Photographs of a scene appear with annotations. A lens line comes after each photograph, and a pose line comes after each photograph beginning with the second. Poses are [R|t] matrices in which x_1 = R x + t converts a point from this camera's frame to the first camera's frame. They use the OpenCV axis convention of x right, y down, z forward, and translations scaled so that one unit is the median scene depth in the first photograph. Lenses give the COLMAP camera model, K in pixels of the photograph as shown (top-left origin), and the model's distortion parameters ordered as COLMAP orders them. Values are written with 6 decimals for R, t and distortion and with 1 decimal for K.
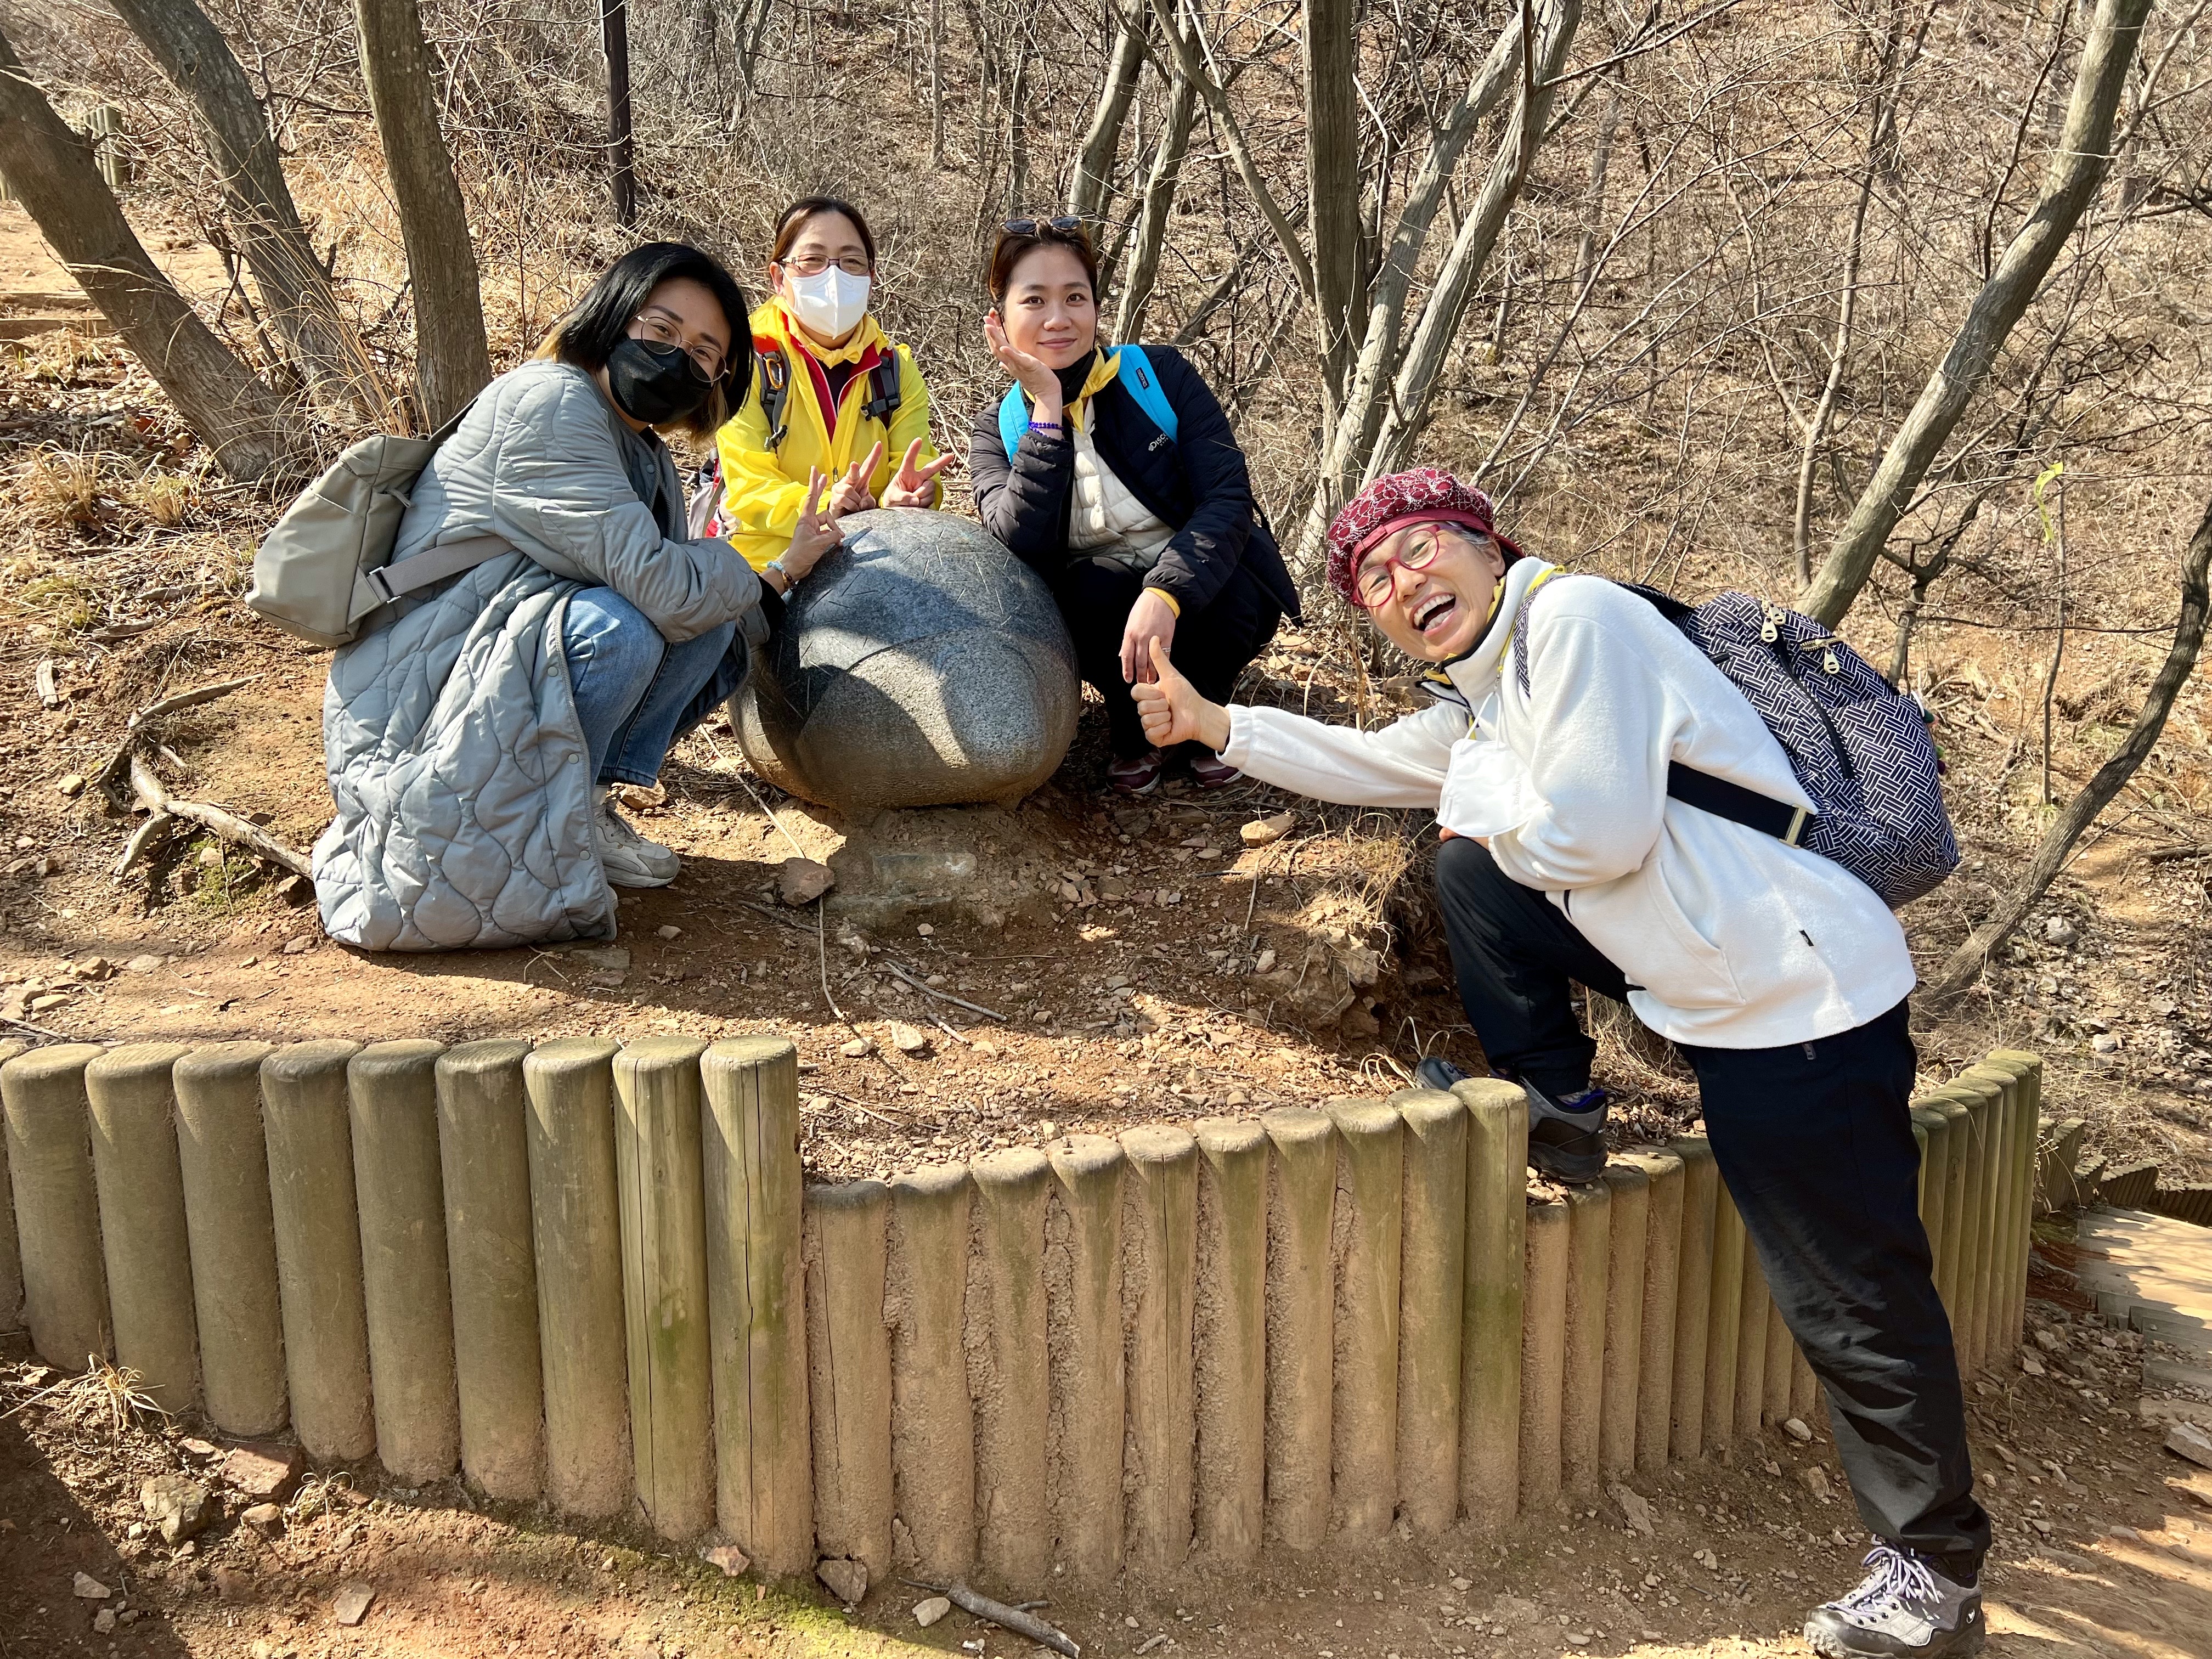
lens RADIAL K [[1789.6, 0, 1106.0], [0, 1789.6, 829.5], [0, 0, 1]] dist [0.102705, -0.105064]
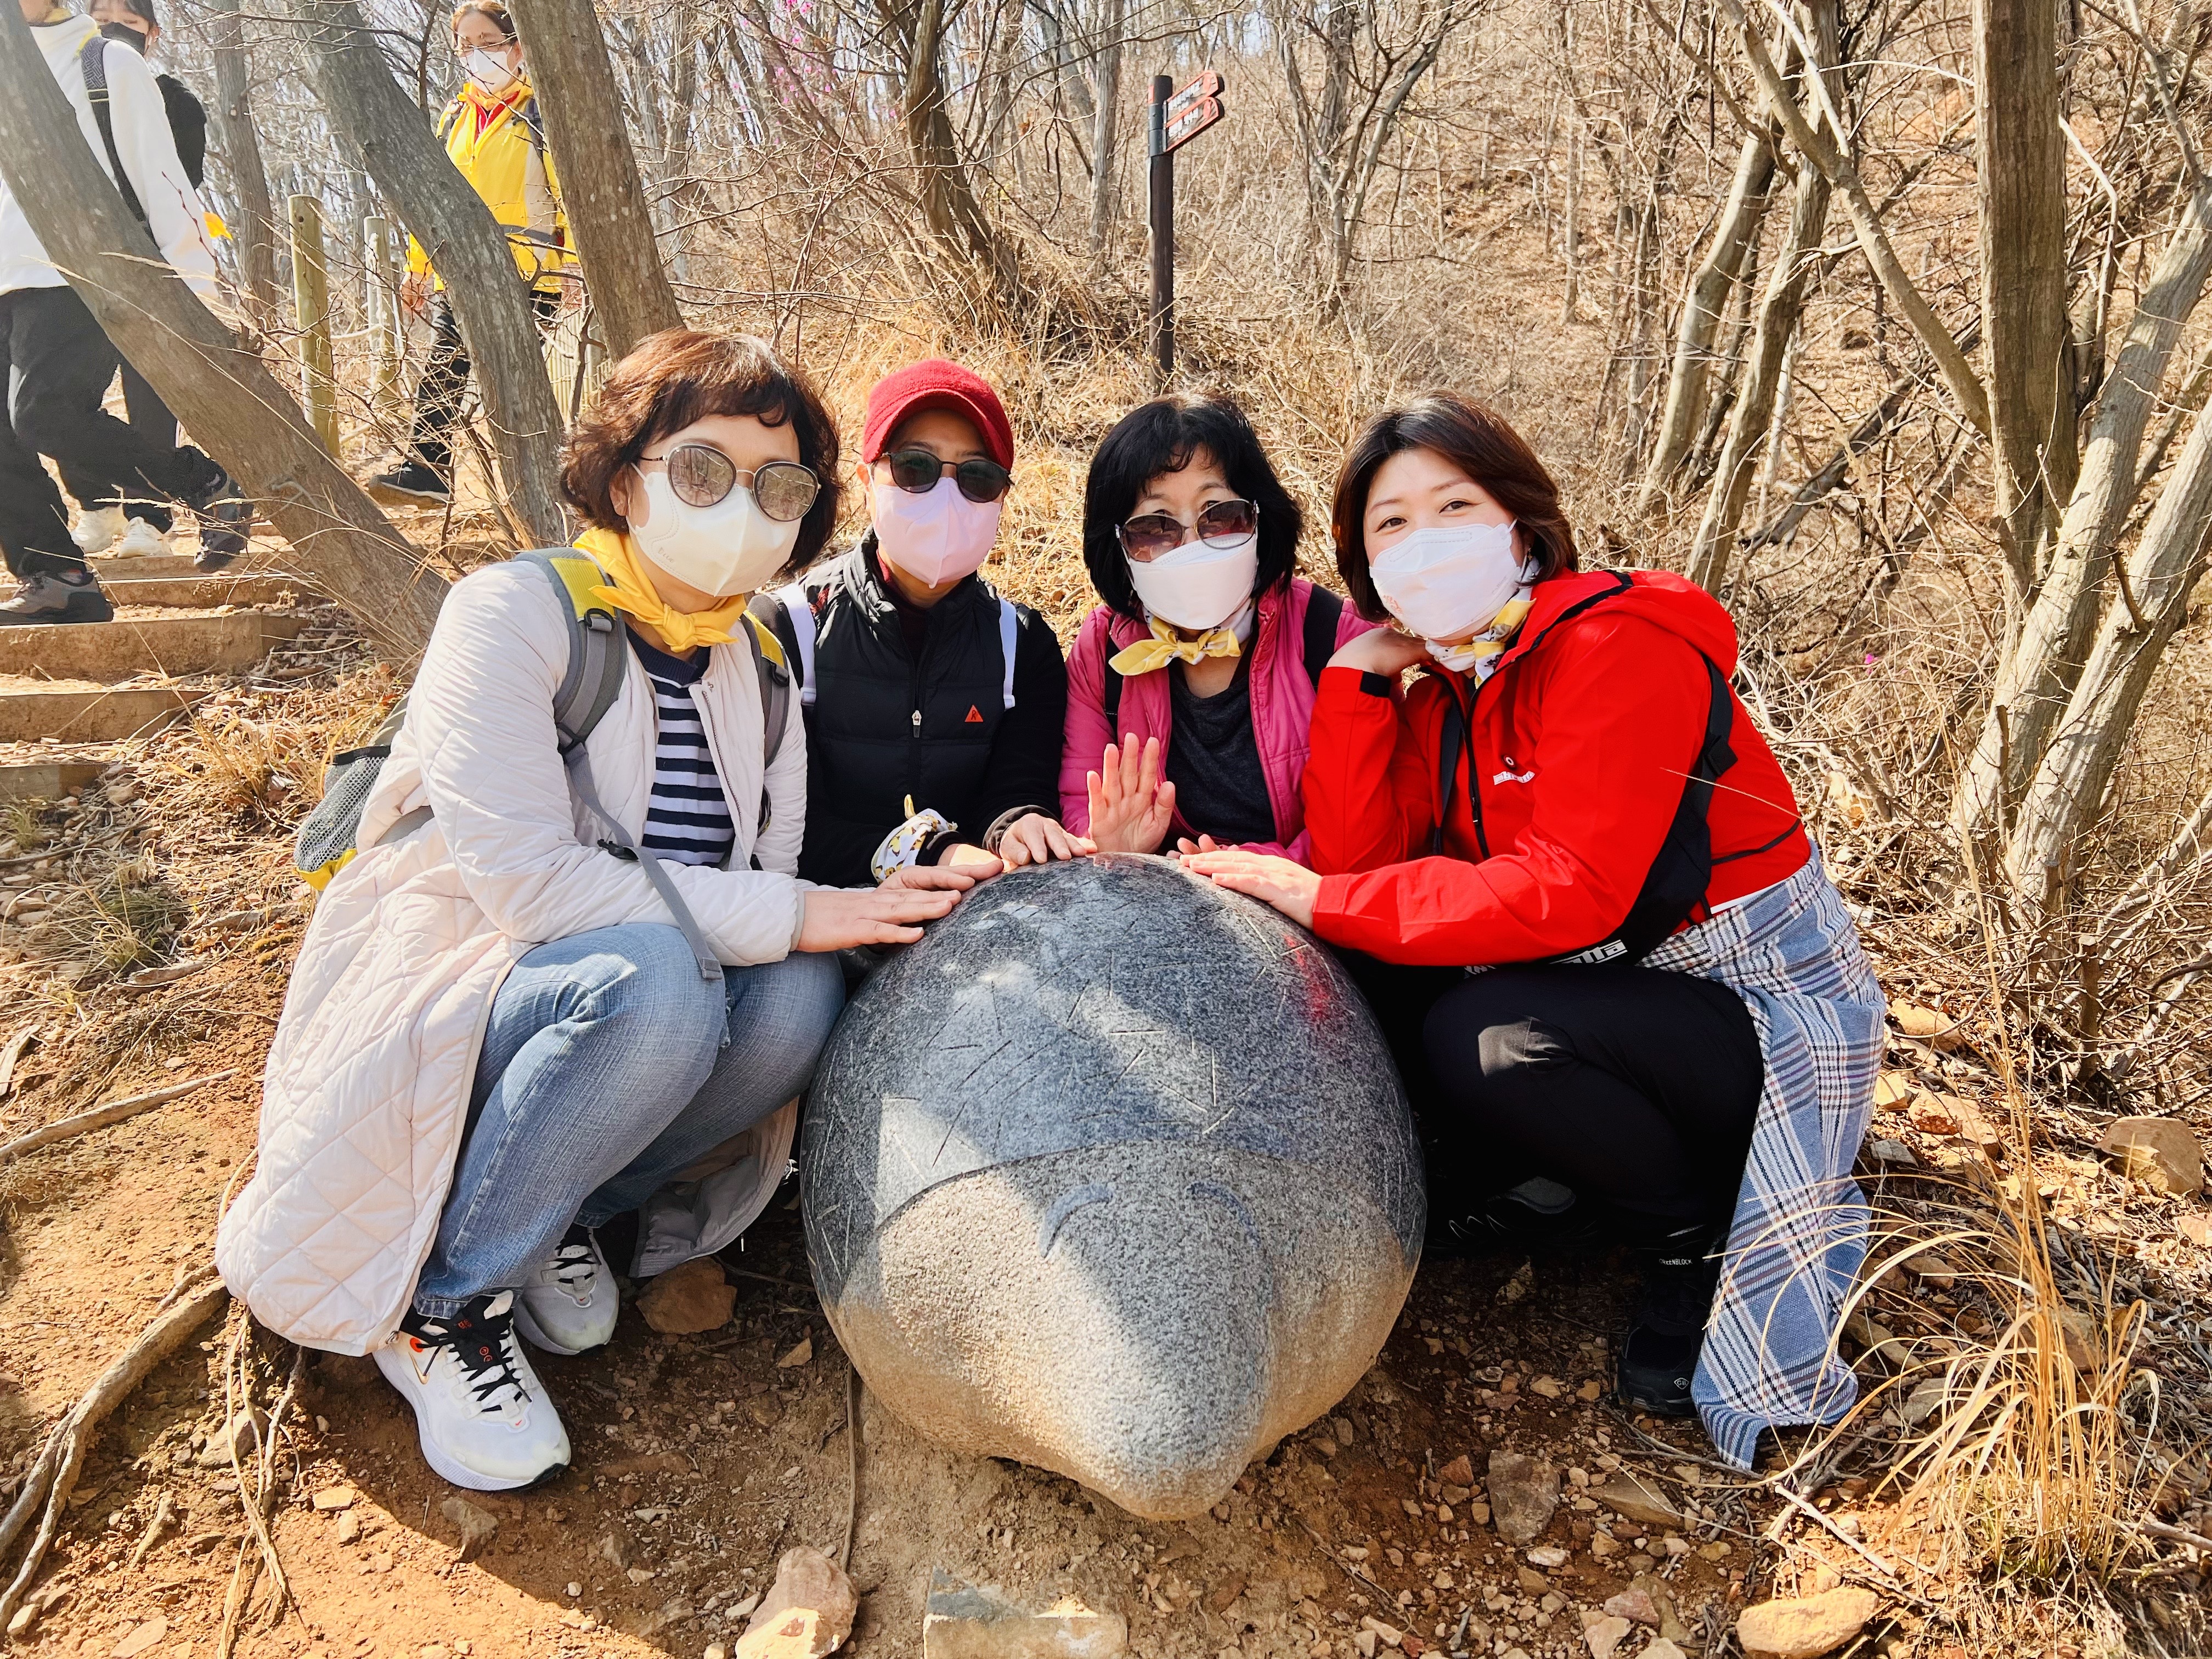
lens RADIAL K [[1789.6, 0, 1106.0], [0, 1789.6, 829.5], [0, 0, 1]] dist [0.102705, -0.105064]
pose [[0.940275, 0.021319, -0.339746, 0.040367], [-0.050410, 0.995753, -0.077031, -0.078637], [0.336662, 0.089557, 0.937357, 0.263310]]
